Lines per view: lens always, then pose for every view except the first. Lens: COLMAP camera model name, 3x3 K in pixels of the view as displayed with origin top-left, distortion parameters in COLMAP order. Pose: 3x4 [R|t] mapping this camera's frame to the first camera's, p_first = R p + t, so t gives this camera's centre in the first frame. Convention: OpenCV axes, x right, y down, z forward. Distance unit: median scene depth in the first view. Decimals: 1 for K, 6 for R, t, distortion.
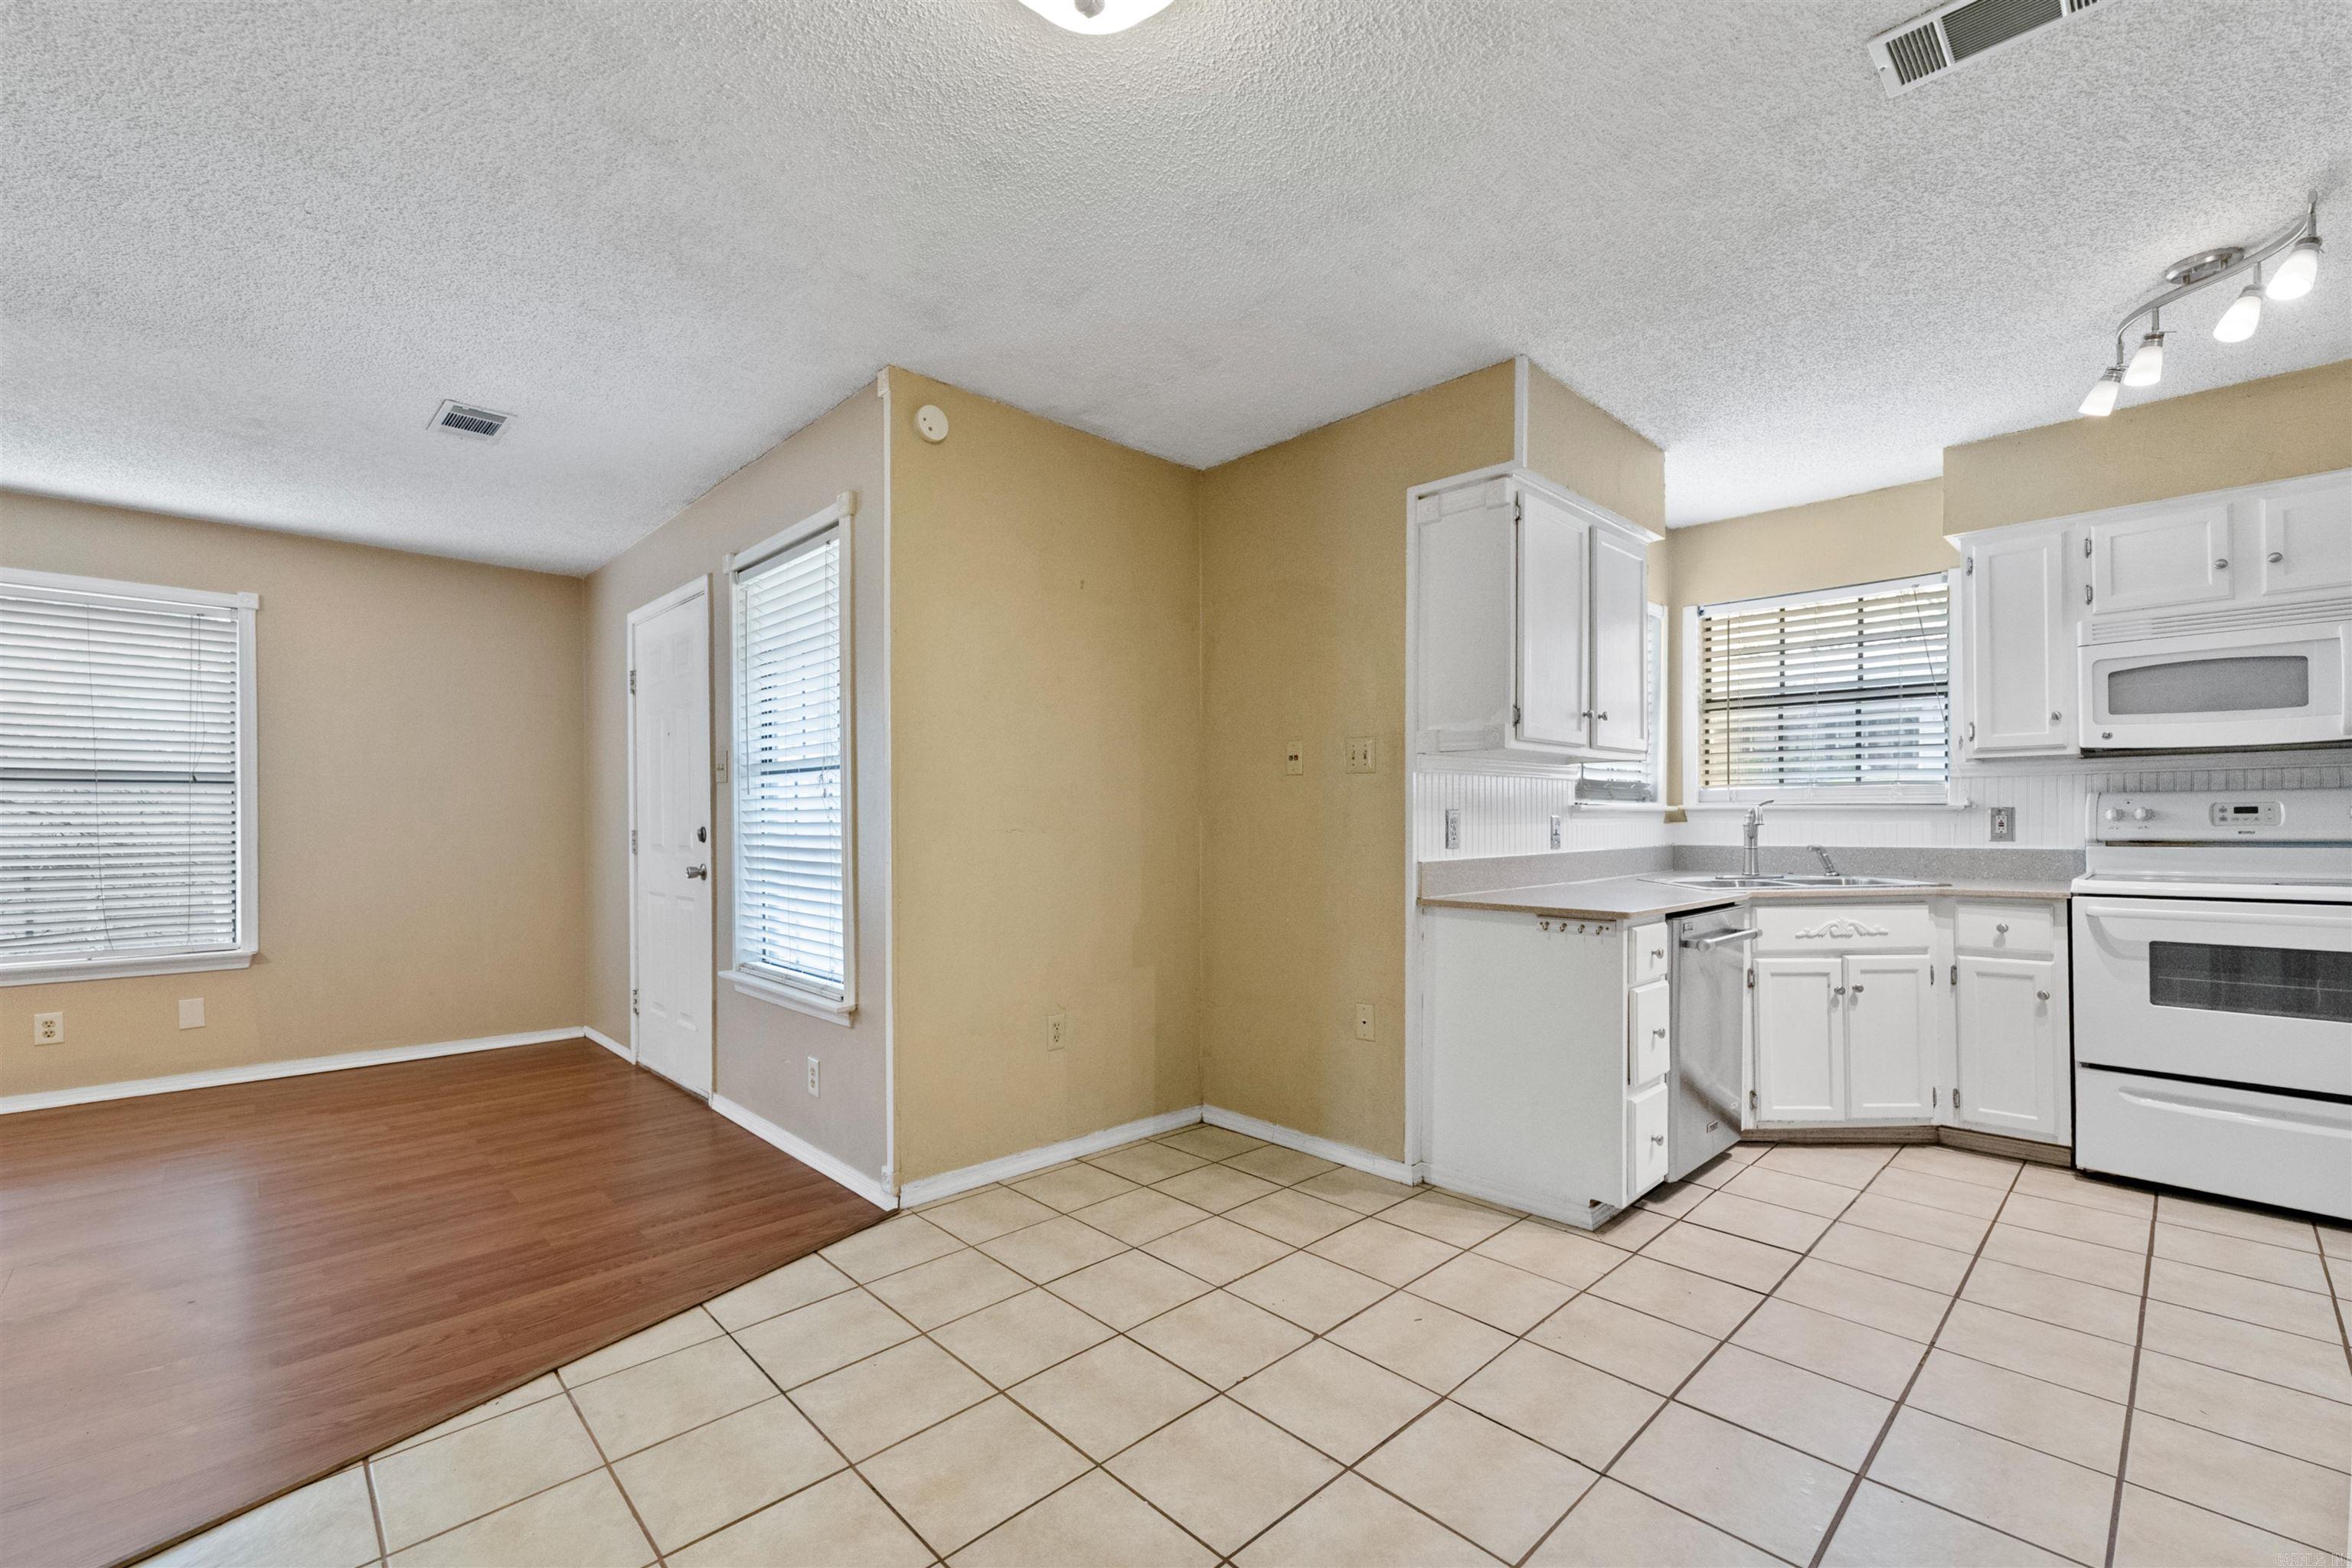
lens RADIAL K [[964.6, 0, 1192.5], [0, 964.6, 808.5], [0, 0, 1]] dist [0.008040, -0.004114]
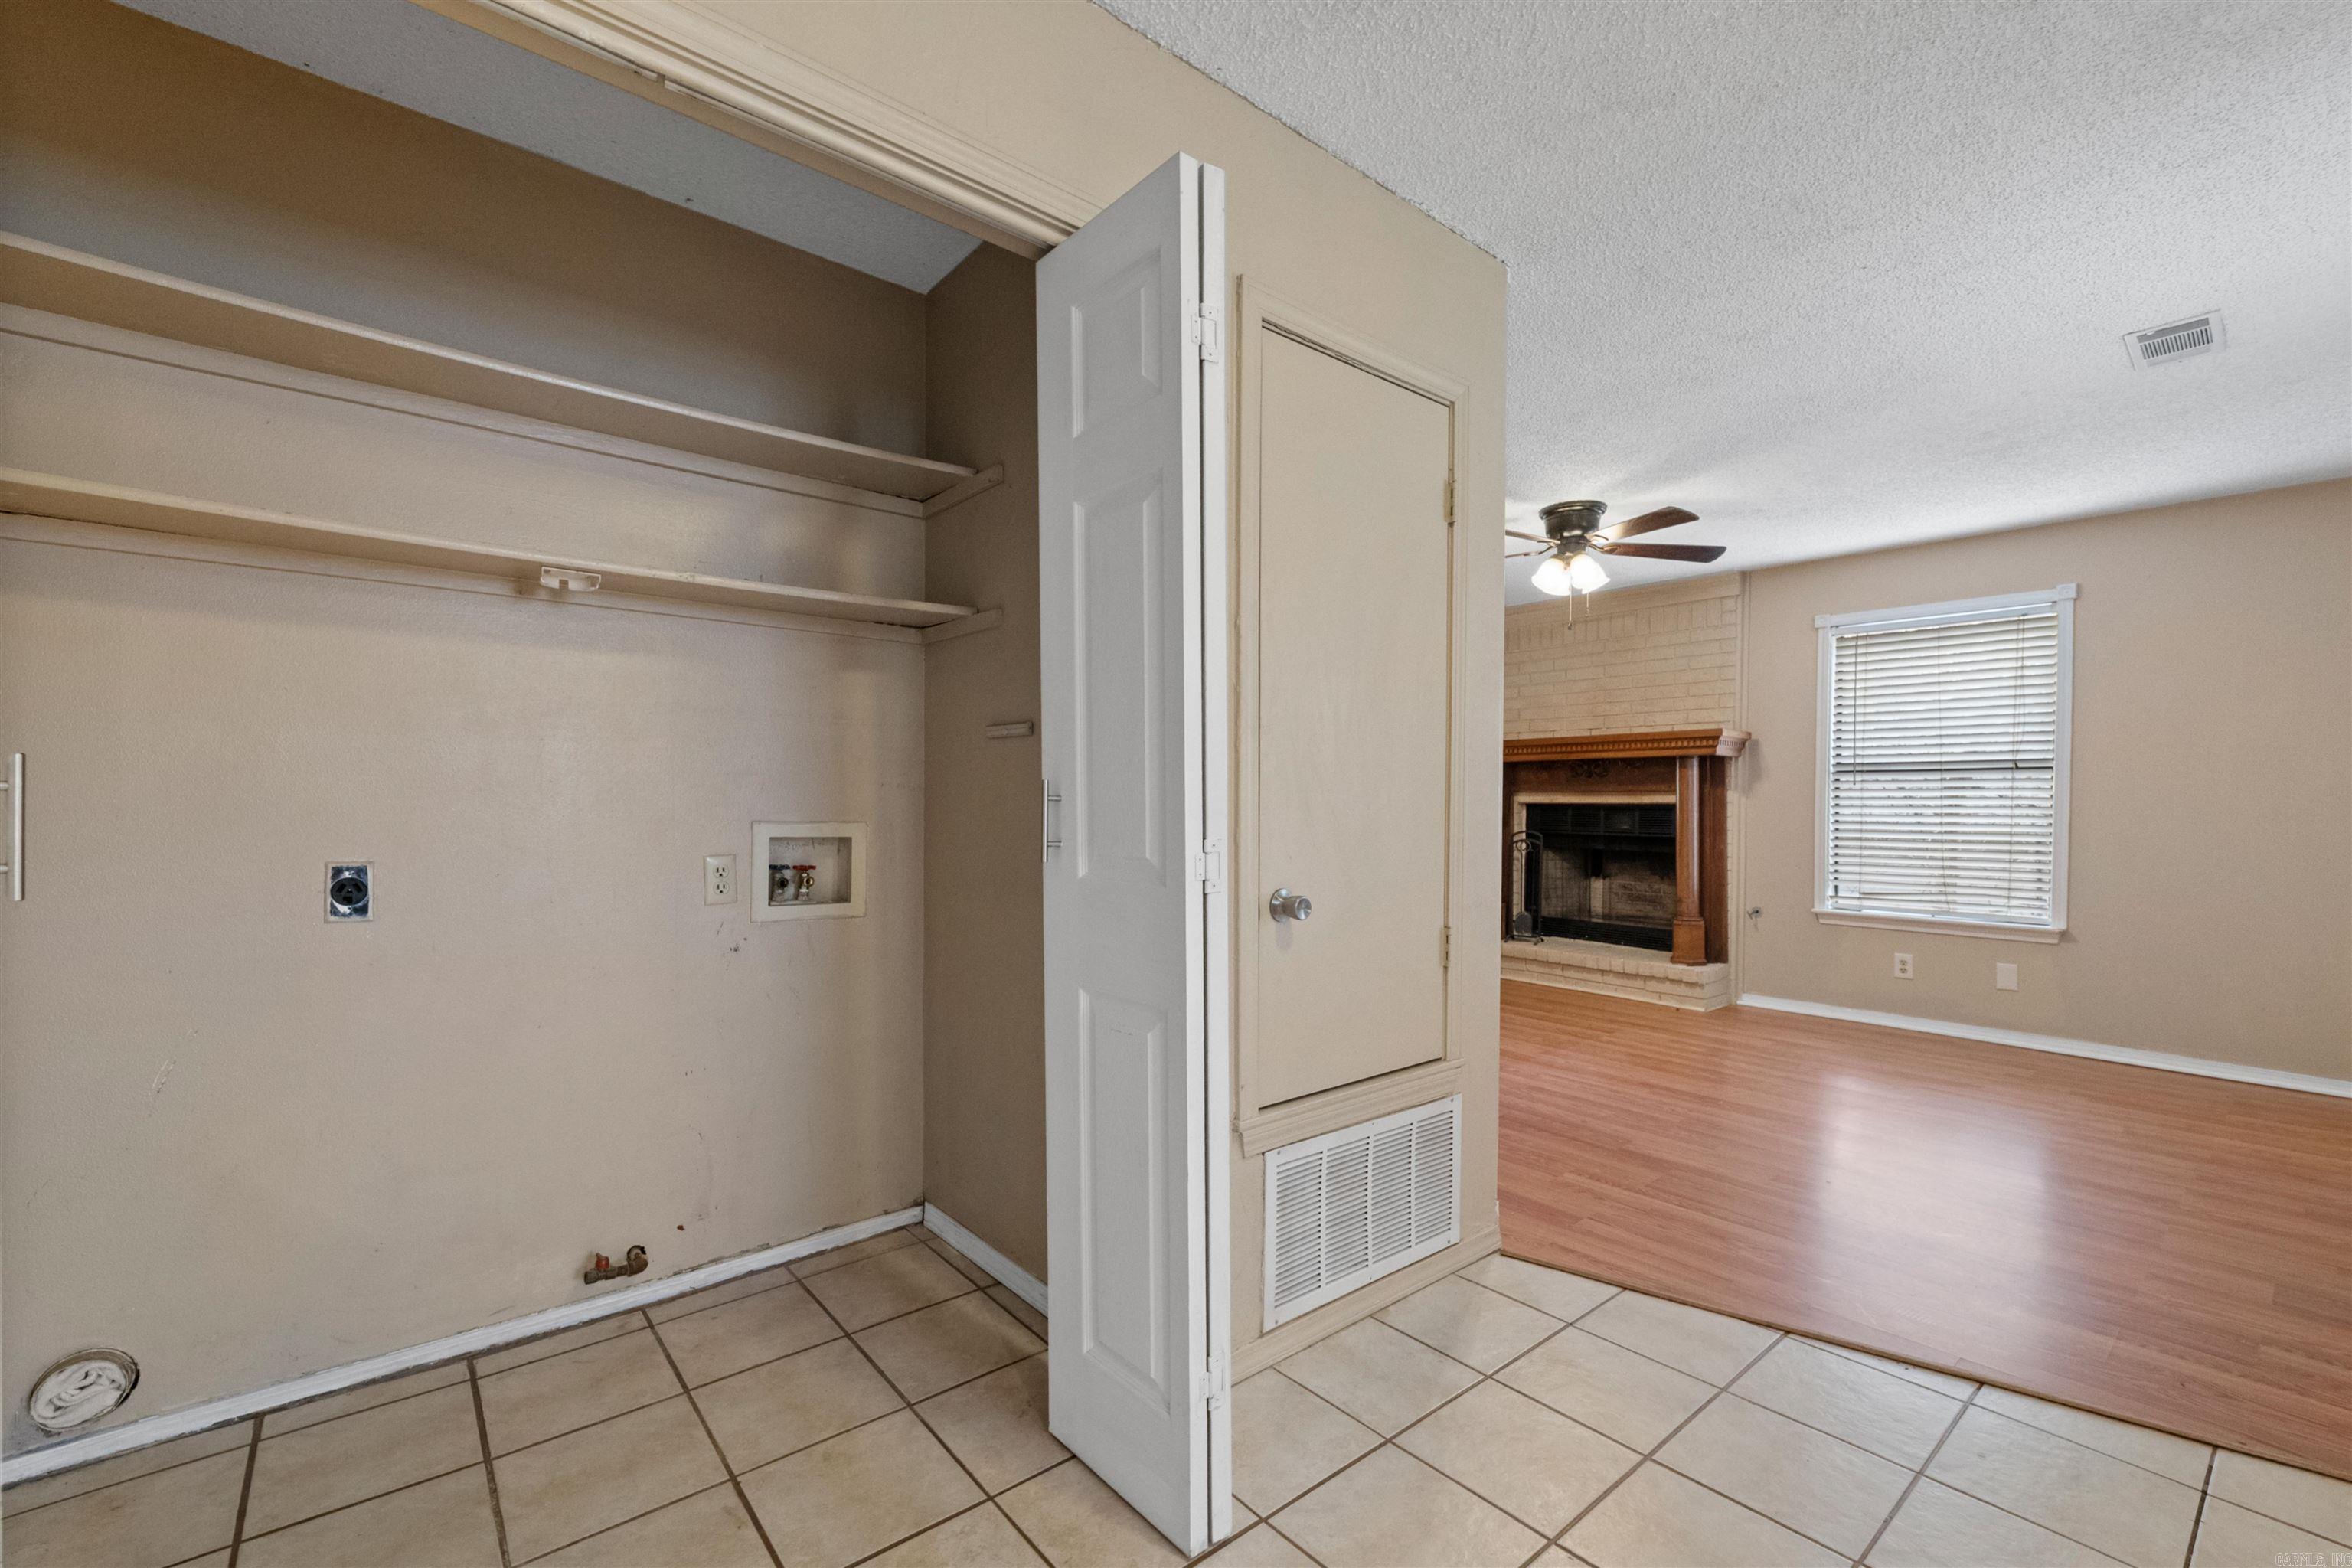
lens RADIAL K [[964.6, 0, 1162.8], [0, 964.6, 827.5], [0, 0, 1]] dist [0.008040, -0.004114]
pose [[-0.097011, 0.027995, -0.994890, 0.211159], [0.005071, 0.999605, 0.027633, 0.005886], [0.995270, -0.002364, -0.097114, 0.184663]]
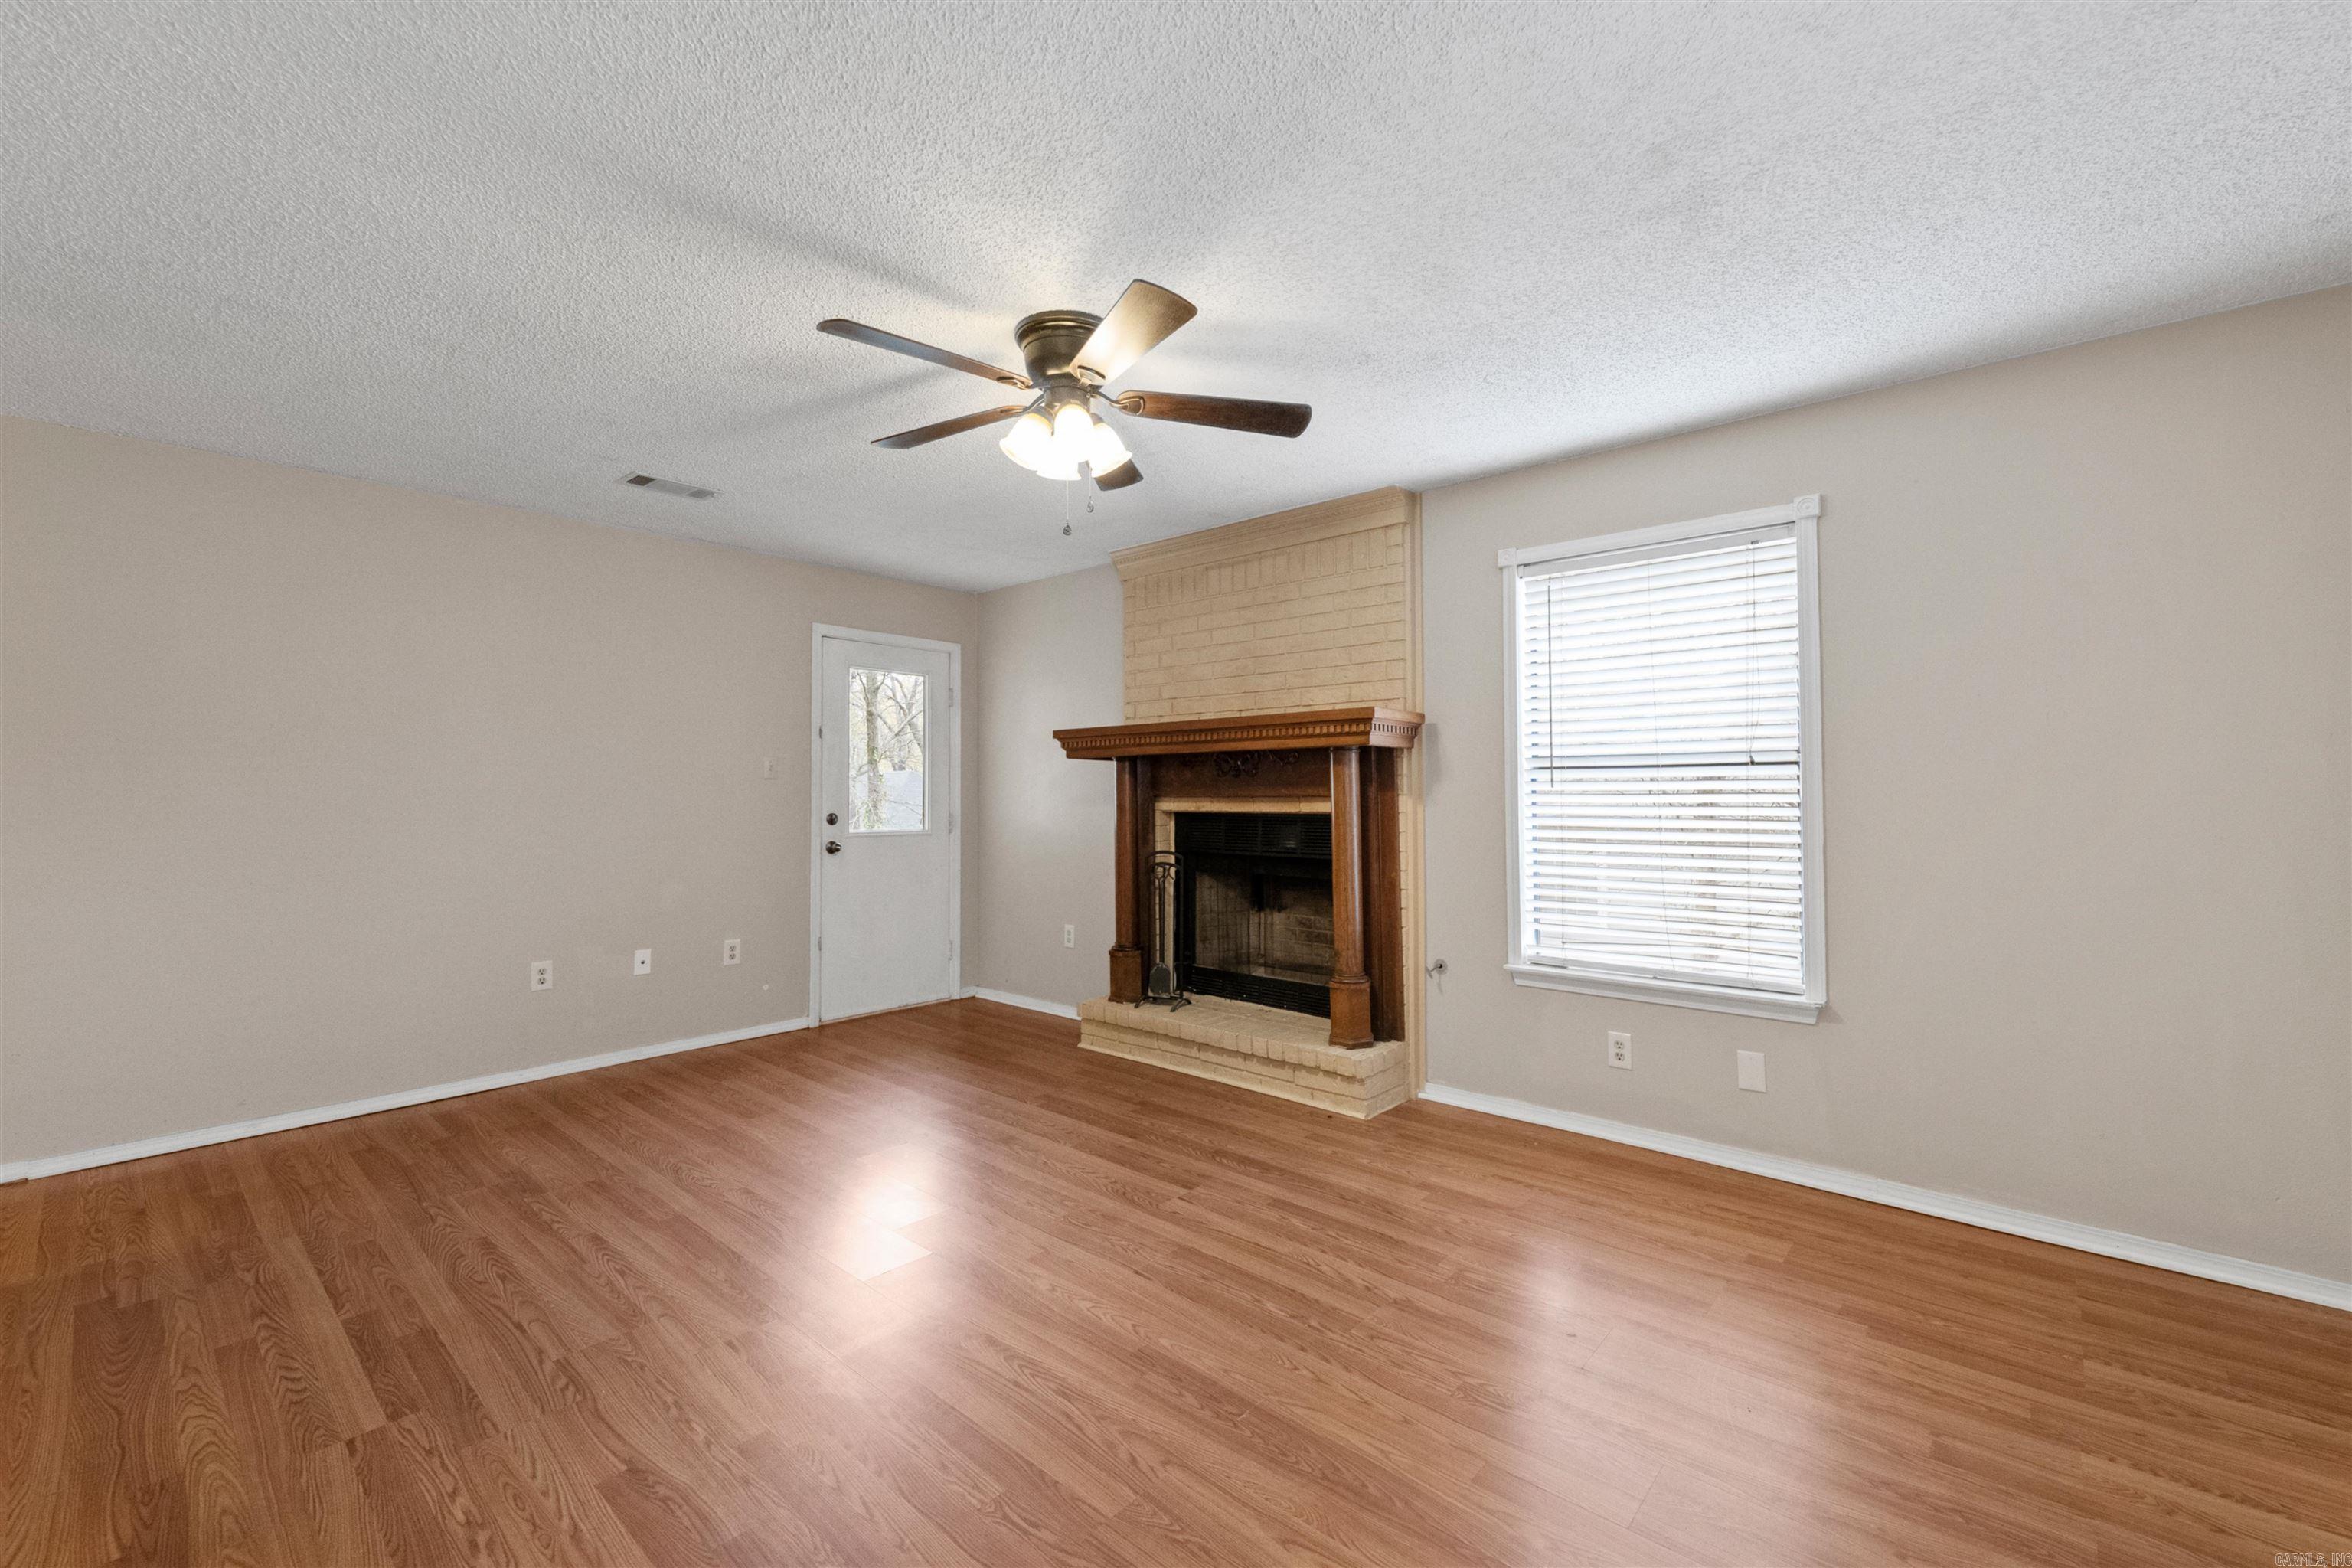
lens RADIAL K [[964.6, 0, 1168.0], [0, 964.6, 783.4], [0, 0, 1]] dist [0.008040, -0.004114]
pose [[0.054832, -0.009647, -0.998449, -0.394168], [0.014954, 0.999849, -0.008840, -0.015493], [0.998384, -0.014446, 0.054968, 0.657875]]
